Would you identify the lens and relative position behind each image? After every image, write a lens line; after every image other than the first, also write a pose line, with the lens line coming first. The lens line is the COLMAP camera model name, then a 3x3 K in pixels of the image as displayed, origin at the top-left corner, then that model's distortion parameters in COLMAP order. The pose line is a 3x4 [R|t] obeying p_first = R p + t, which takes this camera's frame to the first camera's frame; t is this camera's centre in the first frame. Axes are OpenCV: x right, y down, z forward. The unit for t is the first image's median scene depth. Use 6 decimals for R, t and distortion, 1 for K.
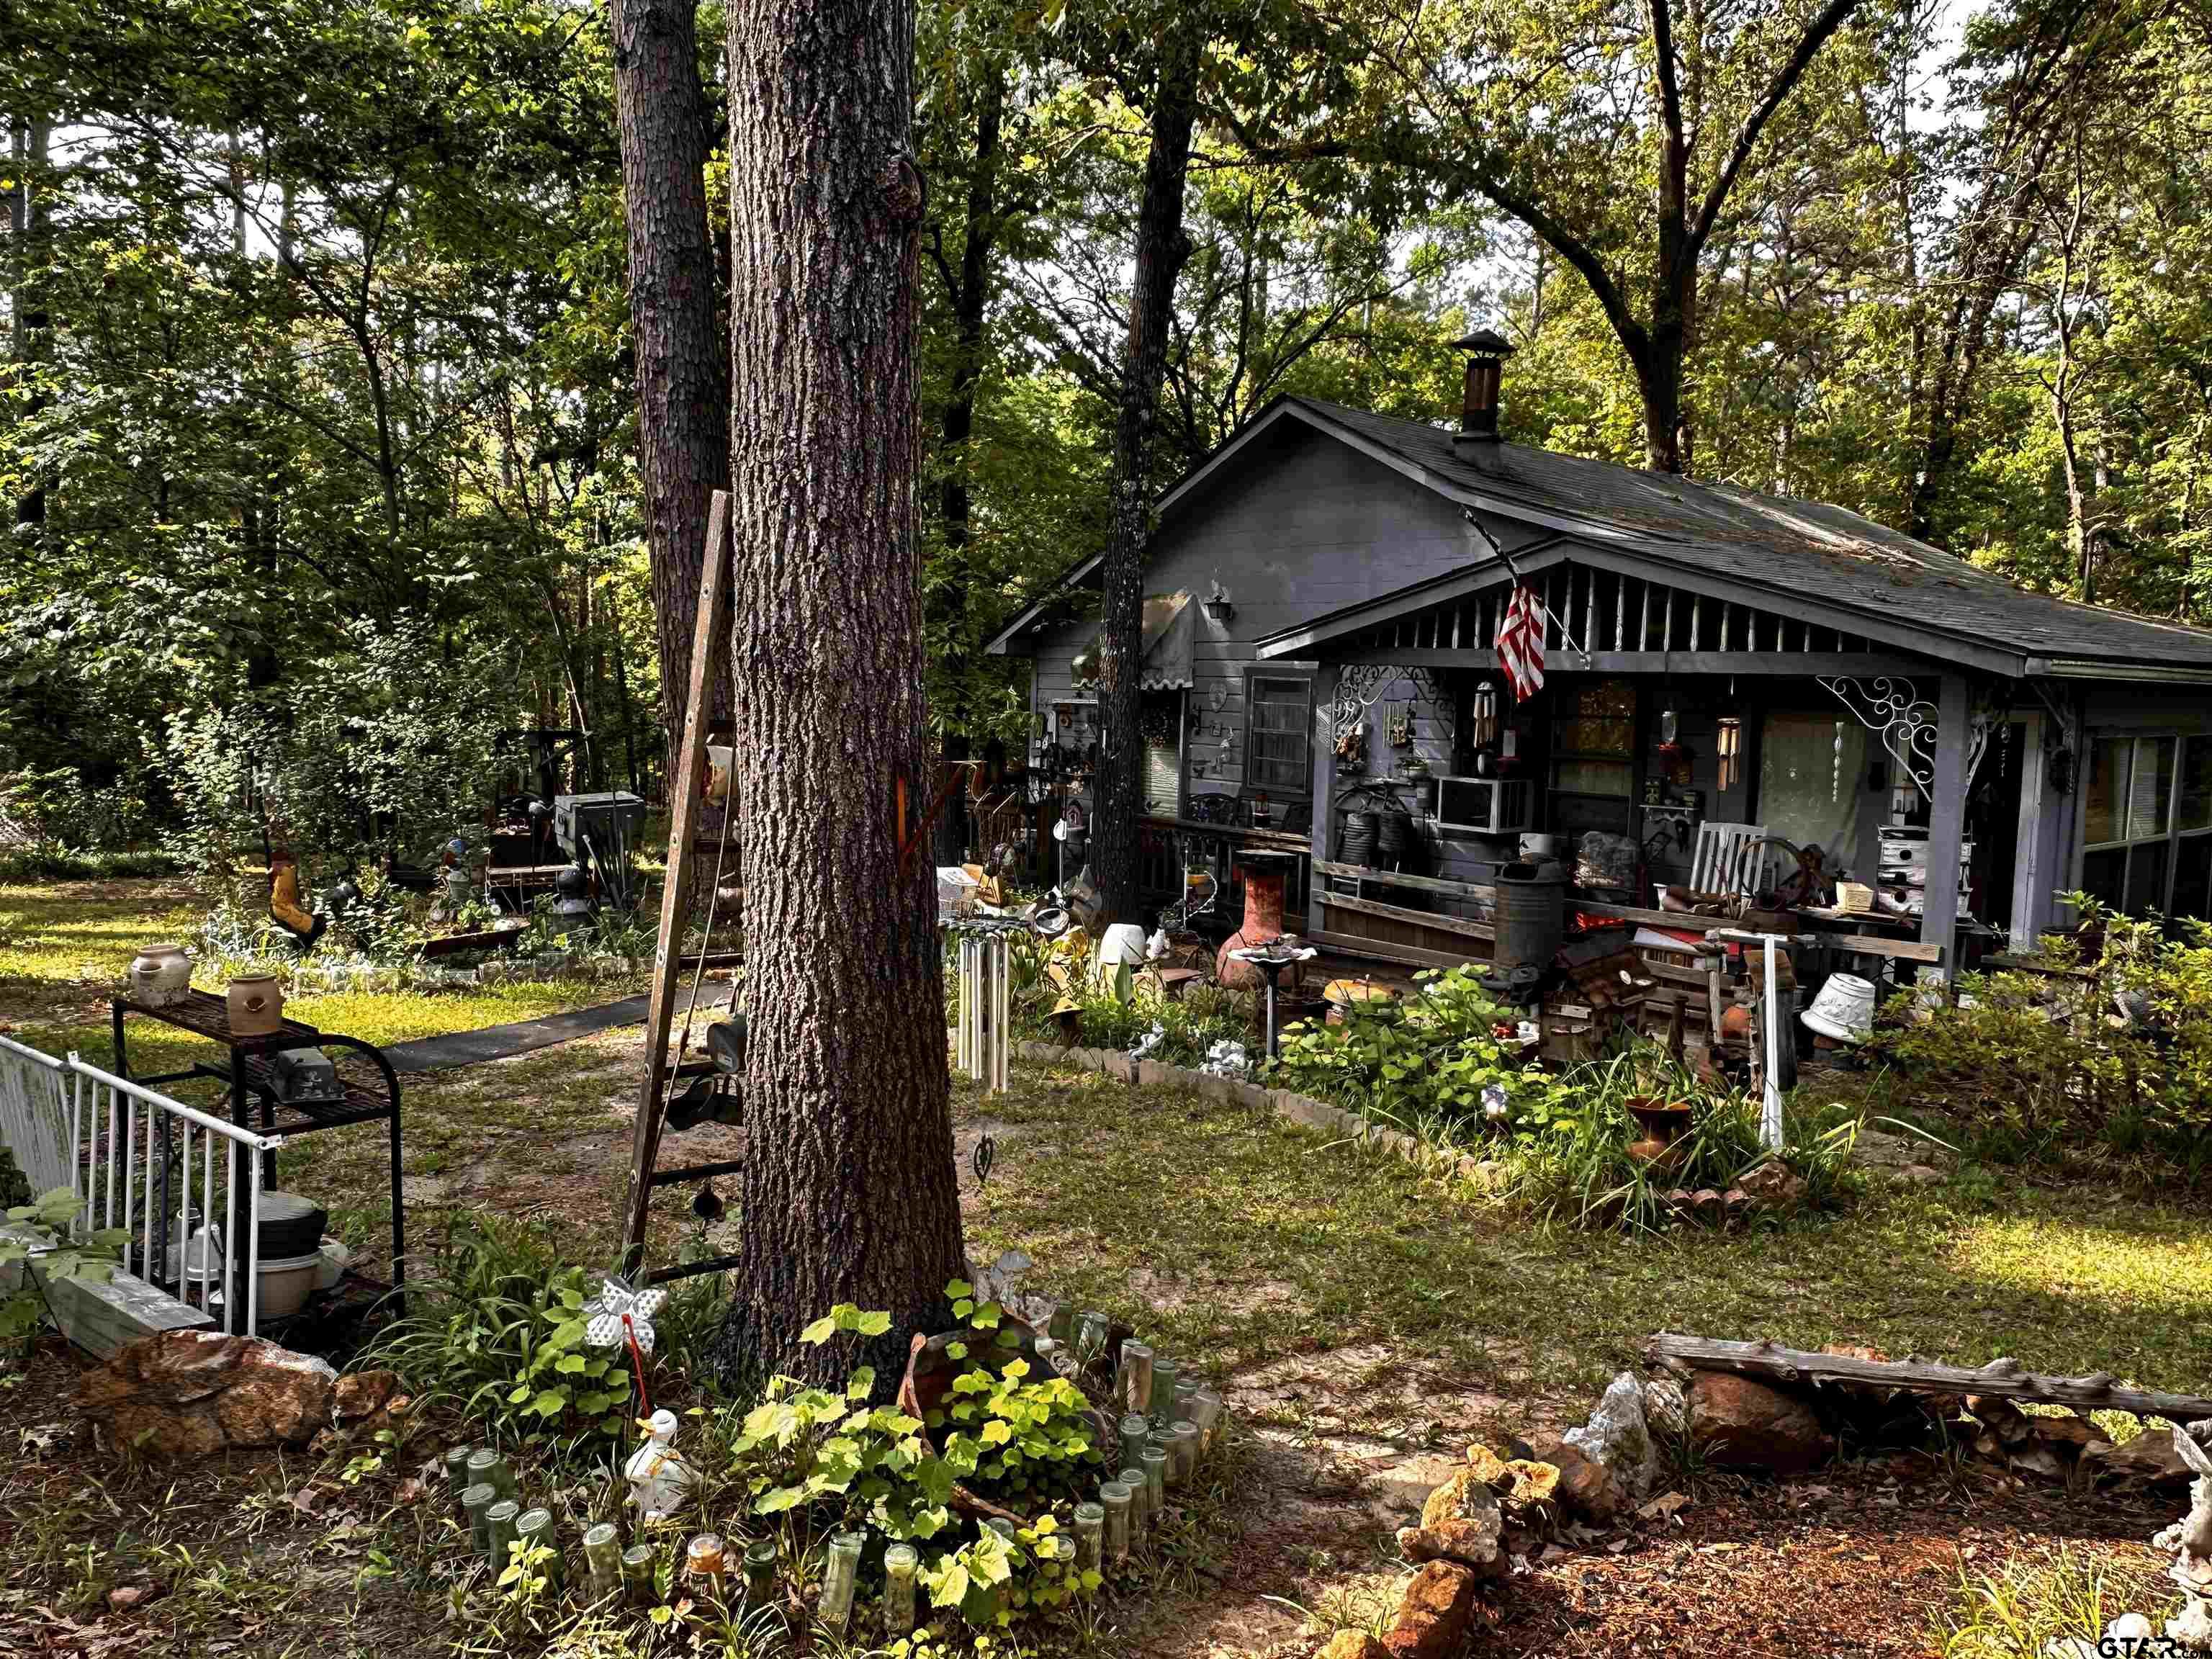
lens RADIAL K [[1571.8, 0, 1100.1], [0, 1571.8, 824.0], [0, 0, 1]] dist [0.044818, -0.045824]
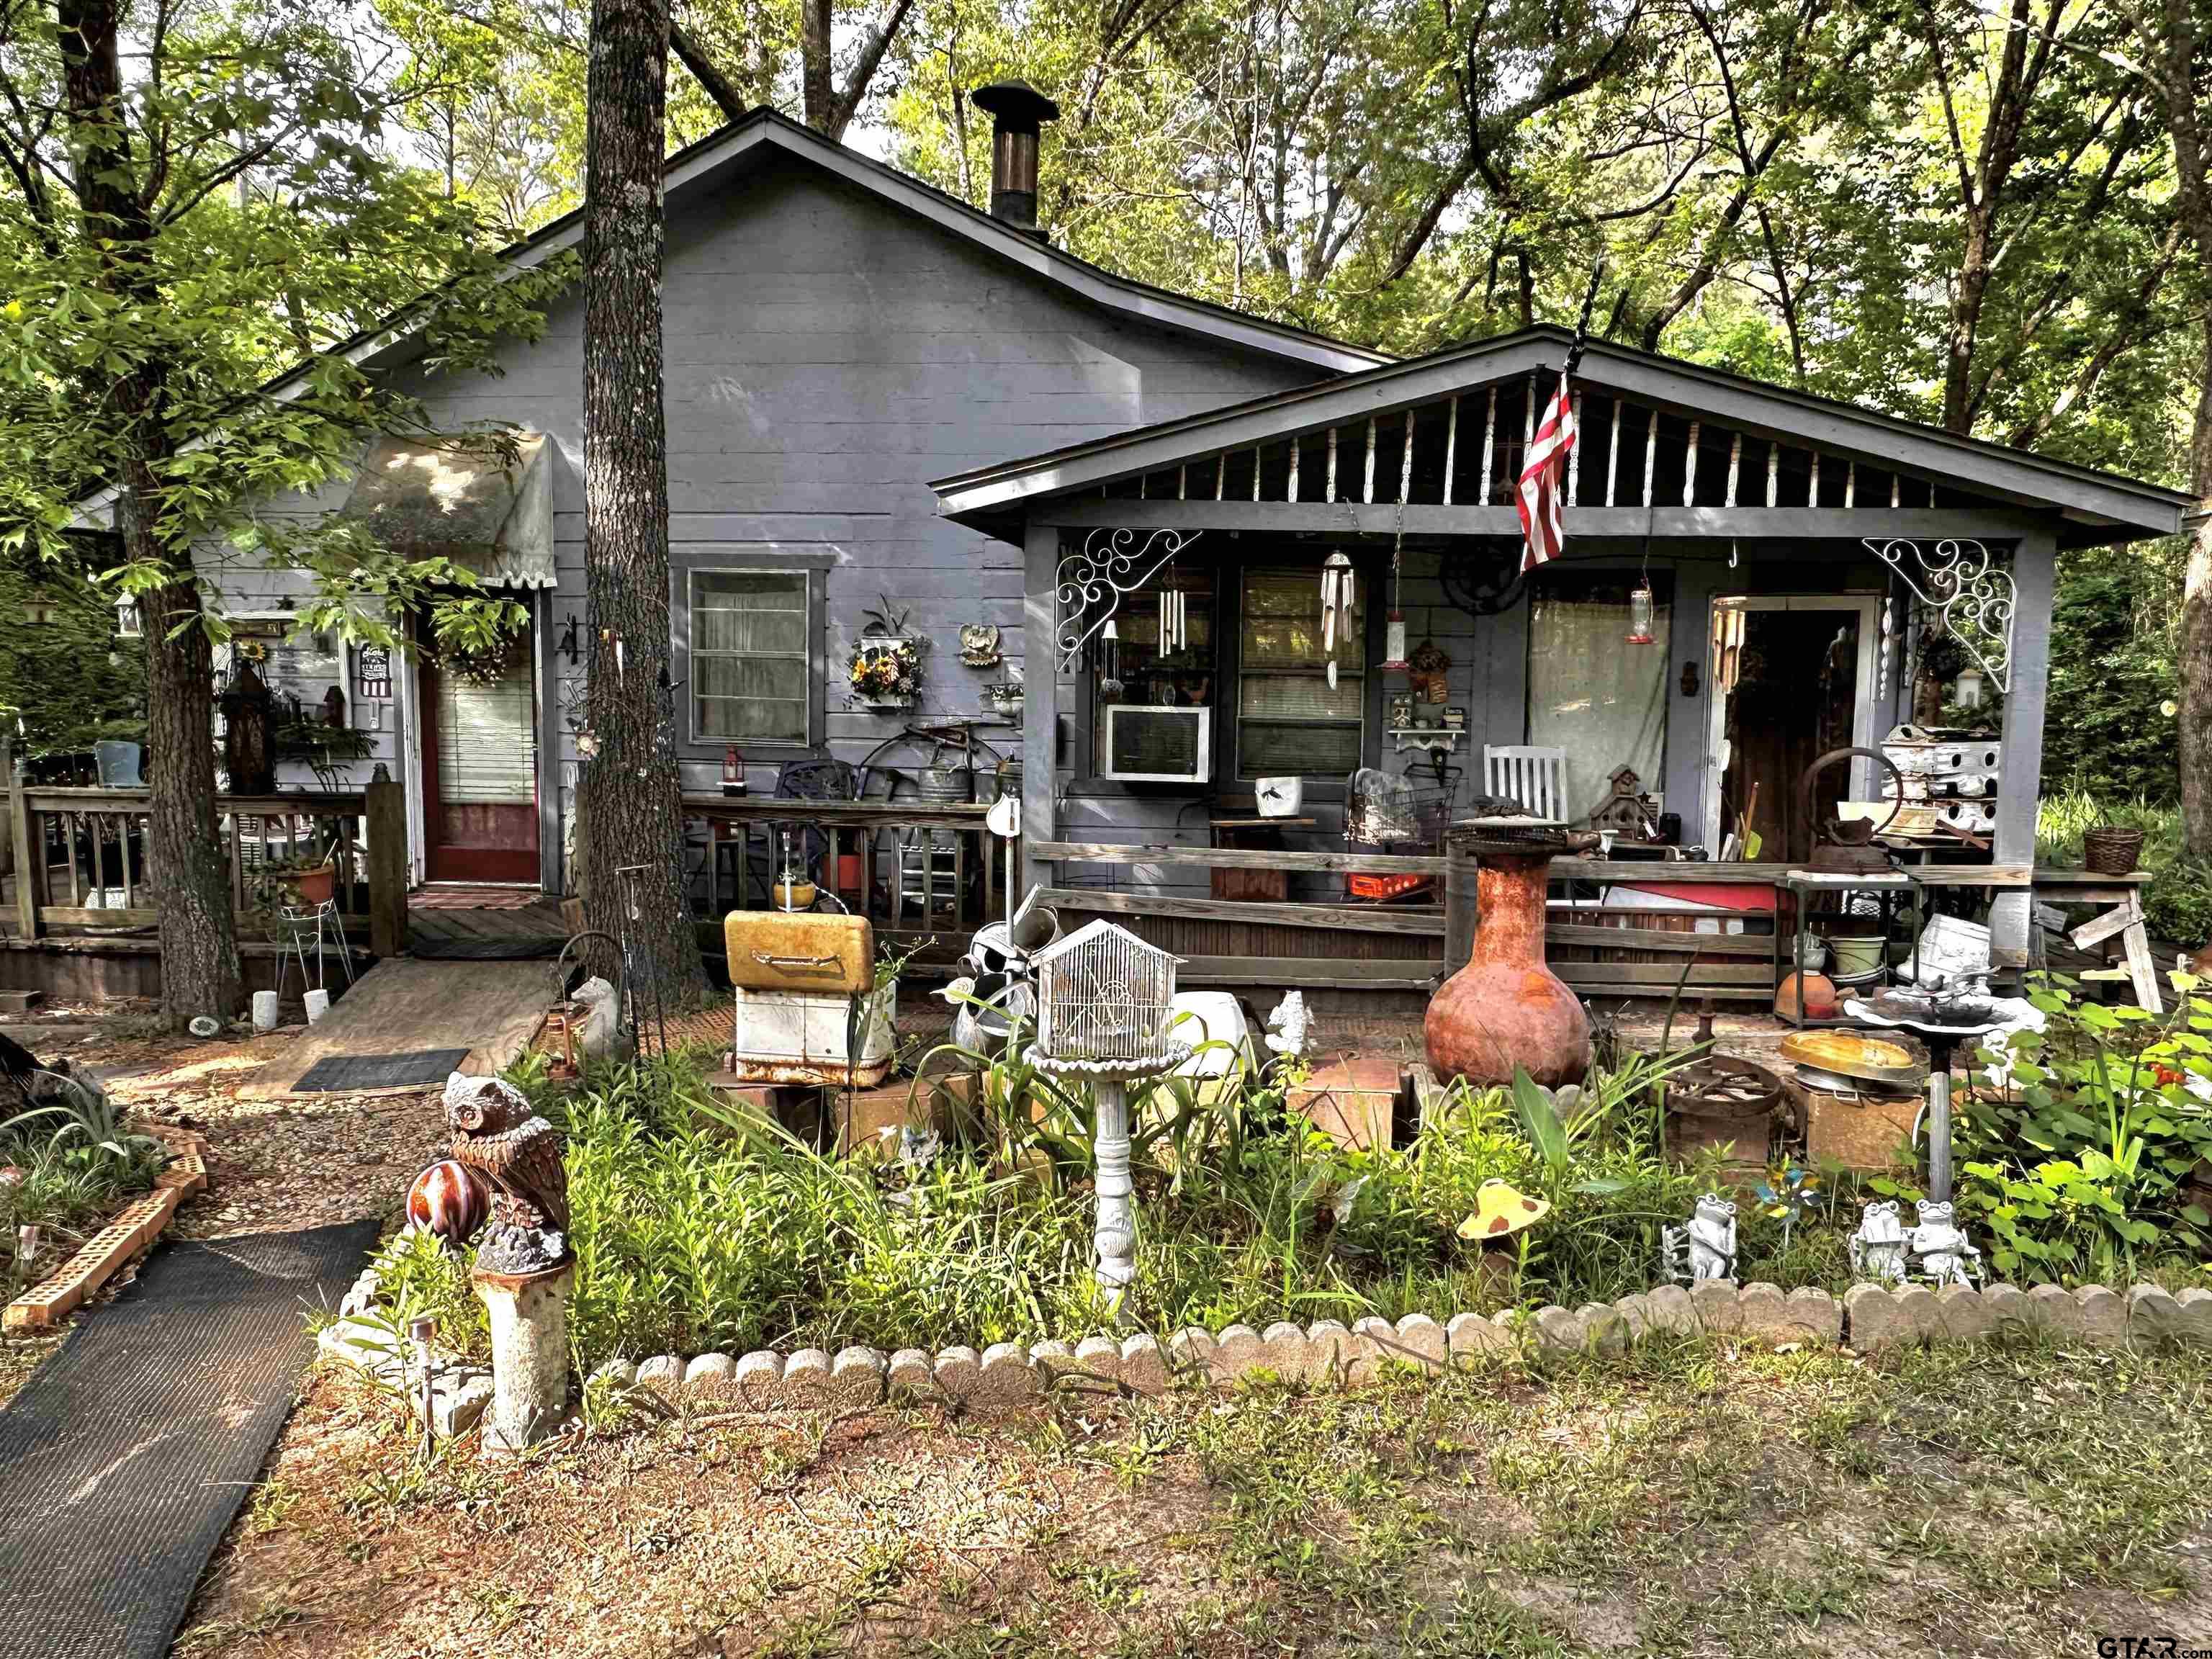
lens RADIAL K [[1571.8, 0, 1108.1], [0, 1571.8, 835.1], [0, 0, 1]] dist [0.044818, -0.045824]
pose [[0.730125, -0.083812, 0.678155, -0.335776], [0.066783, 0.996451, 0.051248, -0.012073], [-0.680043, 0.007871, 0.733130, 0.640507]]
